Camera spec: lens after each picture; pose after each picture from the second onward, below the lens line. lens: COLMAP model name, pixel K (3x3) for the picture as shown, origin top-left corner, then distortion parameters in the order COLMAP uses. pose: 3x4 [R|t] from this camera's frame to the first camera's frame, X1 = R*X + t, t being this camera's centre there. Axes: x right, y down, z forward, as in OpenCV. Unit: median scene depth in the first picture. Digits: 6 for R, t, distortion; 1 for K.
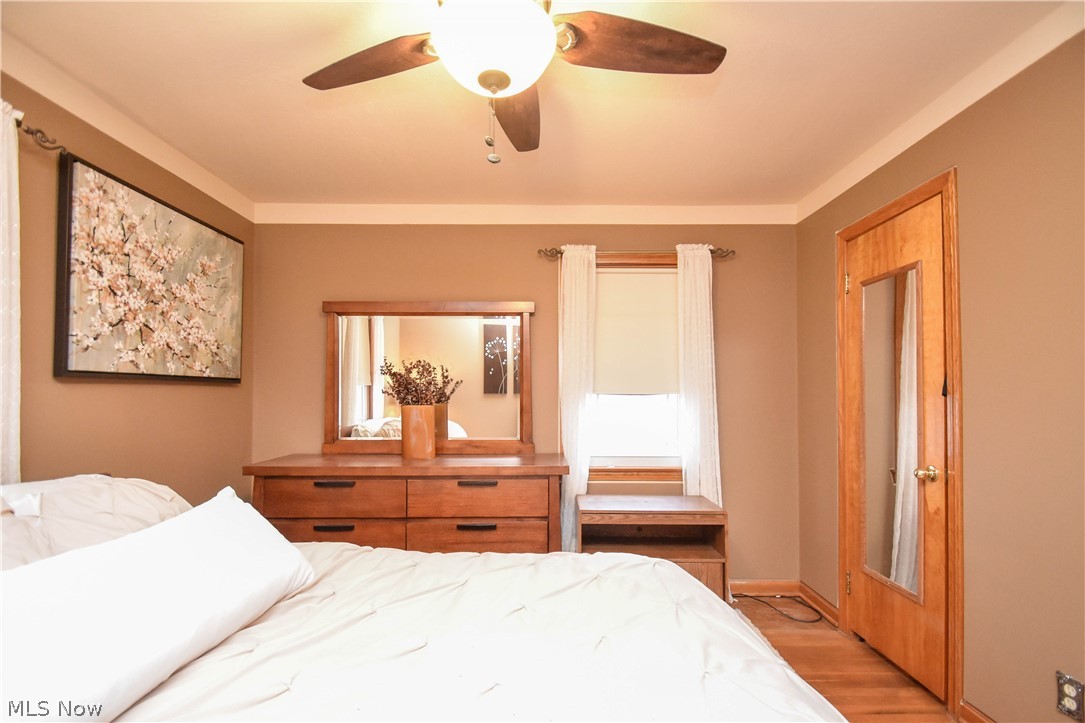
lens RADIAL K [[481.7, 0, 506.1], [0, 481.7, 380.7], [0, 0, 1]] dist [0.014985, -0.016732]
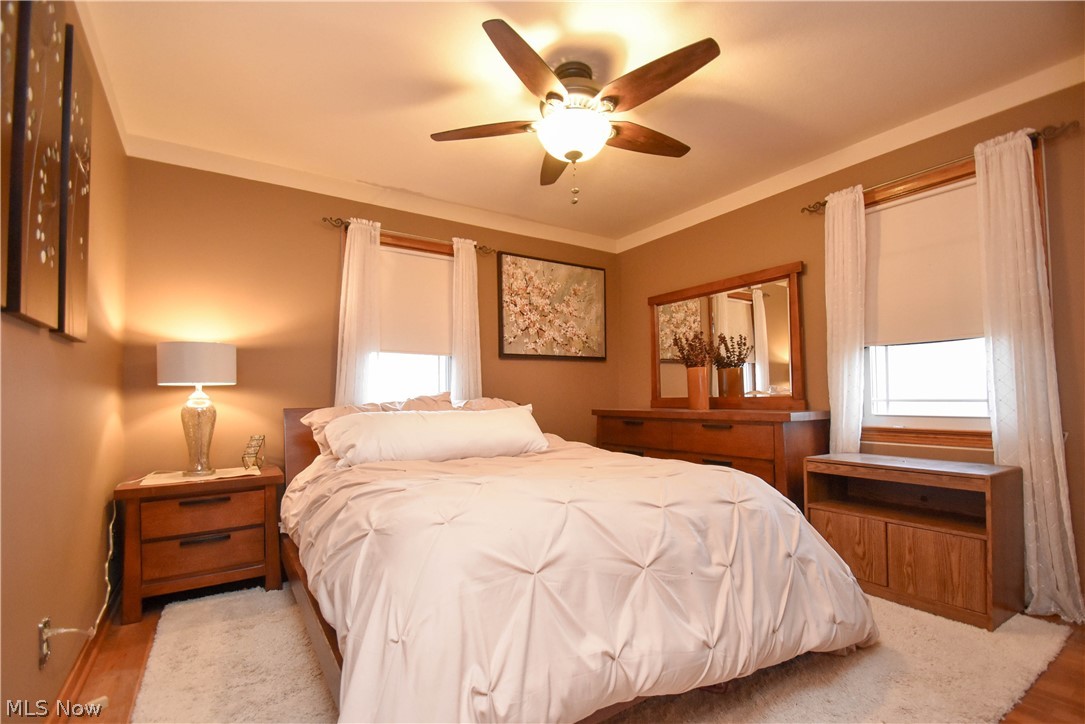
lens RADIAL K [[481.7, 0, 555.5], [0, 481.7, 378.6], [0, 0, 1]] dist [0.014985, -0.016732]
pose [[0.570921, -0.039372, -0.820060, 0.802832], [0.035171, 0.999105, -0.023482, 0.122524], [0.820251, -0.015435, 0.571795, -0.016704]]
